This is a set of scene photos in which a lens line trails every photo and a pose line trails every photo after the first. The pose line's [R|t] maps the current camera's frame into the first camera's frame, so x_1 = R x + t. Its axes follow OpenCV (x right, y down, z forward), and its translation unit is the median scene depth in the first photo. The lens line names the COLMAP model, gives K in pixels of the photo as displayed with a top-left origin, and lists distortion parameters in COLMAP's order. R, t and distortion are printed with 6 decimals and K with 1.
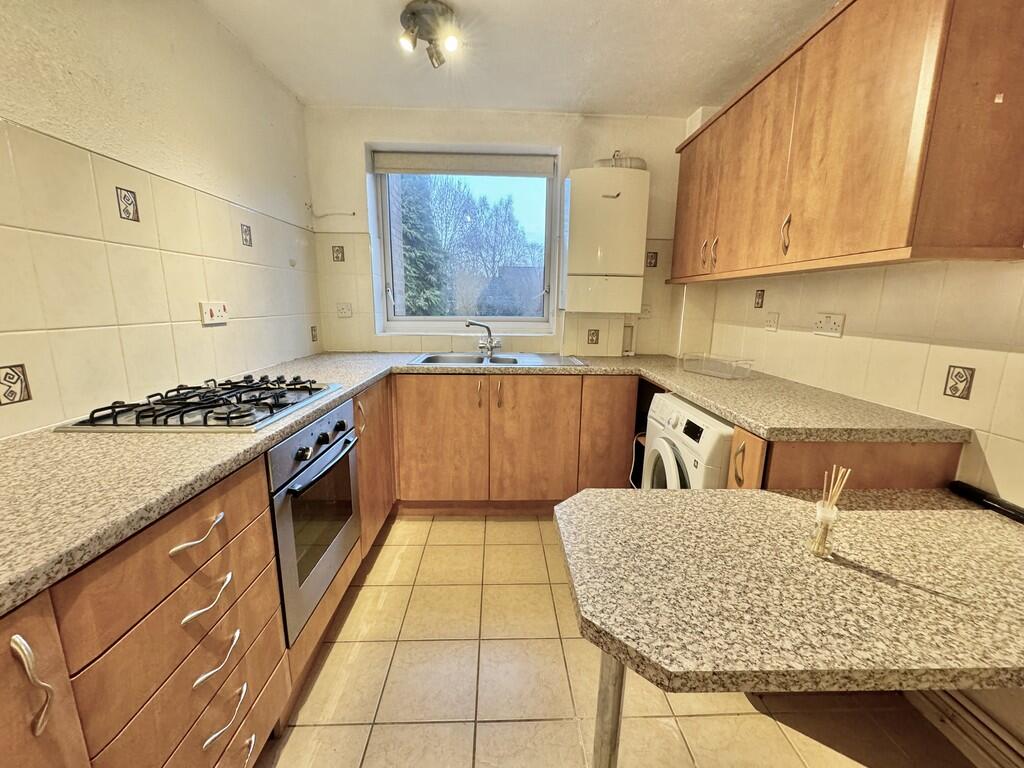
lens RADIAL K [[407.0, 0, 512.3], [0, 407.0, 383.0], [0, 0, 1]] dist [-0.003366, 0.000068]
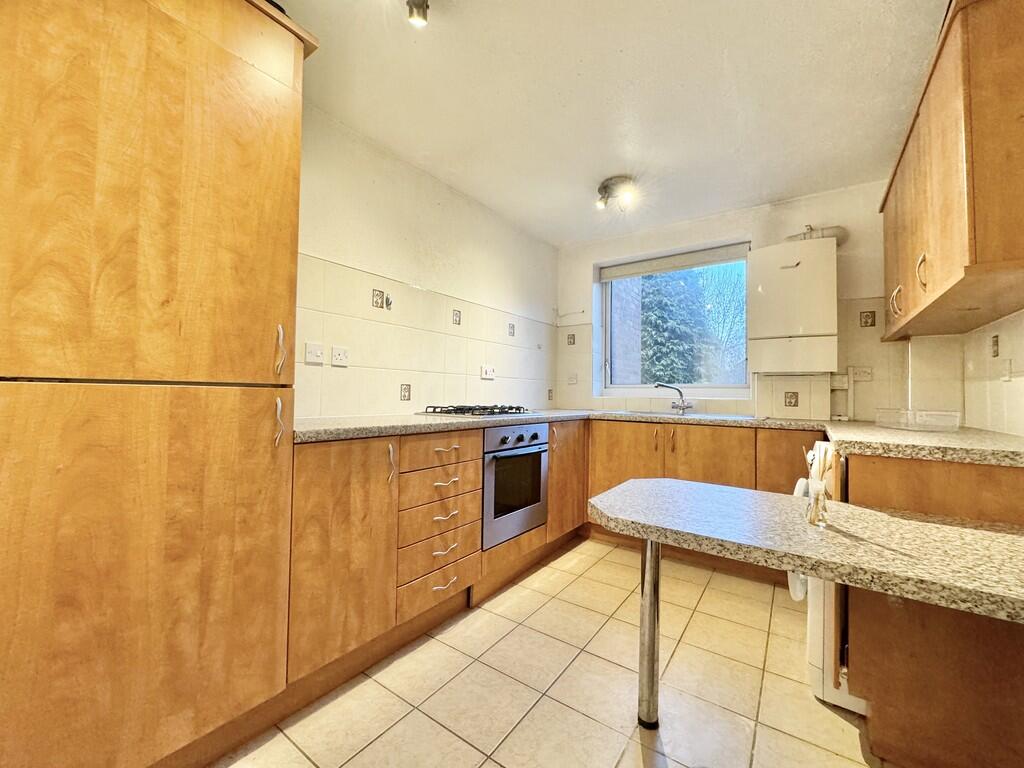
lens RADIAL K [[407.0, 0, 512.3], [0, 407.0, 383.0], [0, 0, 1]] dist [-0.003366, 0.000068]
pose [[0.794126, -0.016178, -0.607537, 0.315687], [-0.124699, 0.974040, -0.188935, 0.144660], [0.594822, 0.225798, 0.771493, -0.212450]]
